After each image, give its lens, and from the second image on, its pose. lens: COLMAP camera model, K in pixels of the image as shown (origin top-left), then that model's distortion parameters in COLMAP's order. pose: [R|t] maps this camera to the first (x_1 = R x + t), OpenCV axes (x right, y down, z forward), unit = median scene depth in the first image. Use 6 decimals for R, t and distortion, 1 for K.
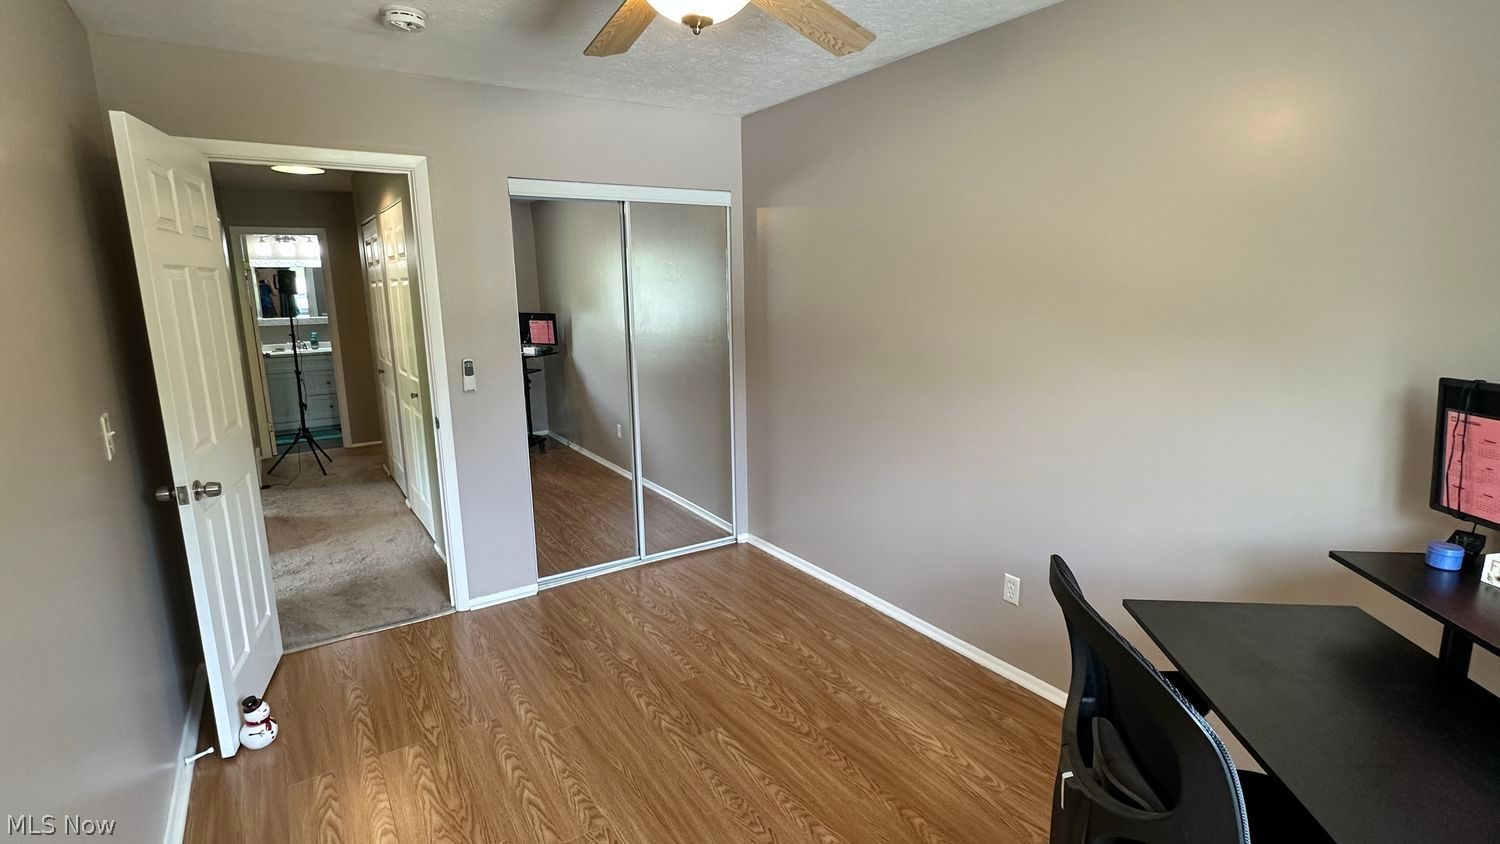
lens RADIAL K [[715.8, 0, 747.4], [0, 715.8, 423.0], [0, 0, 1]] dist [-0.000953, 0.000263]
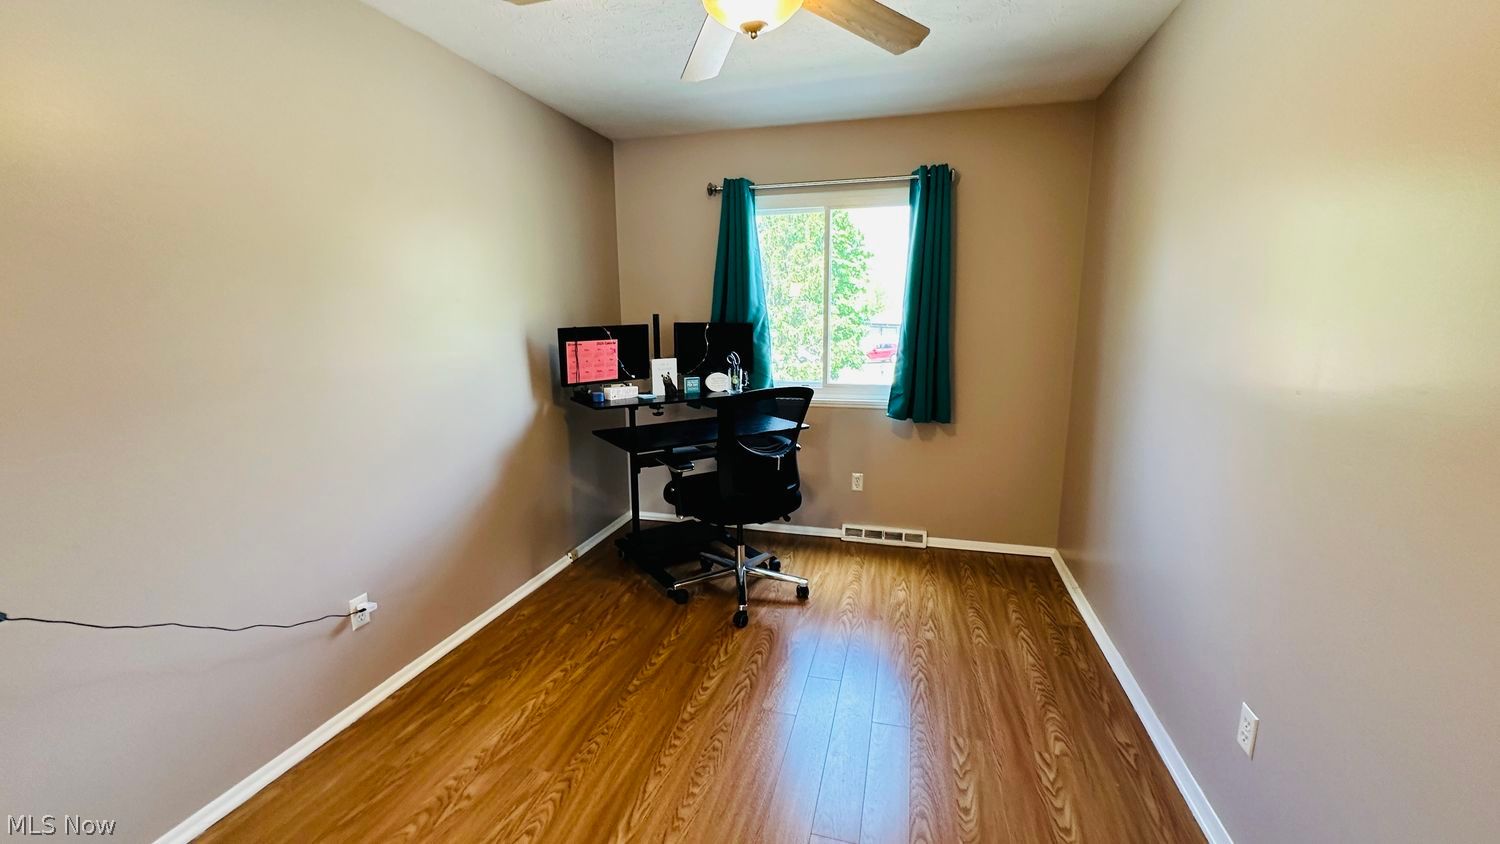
lens RADIAL K [[600.5, 0, 750.0], [0, 600.5, 422.0], [0, 0, 1]] dist [-0.002016, 0.000039]
pose [[-0.665195, -0.111712, 0.738265, -0.569430], [0.161370, 0.943868, 0.288222, -0.153460], [-0.729023, 0.310858, -0.609830, 1.185035]]
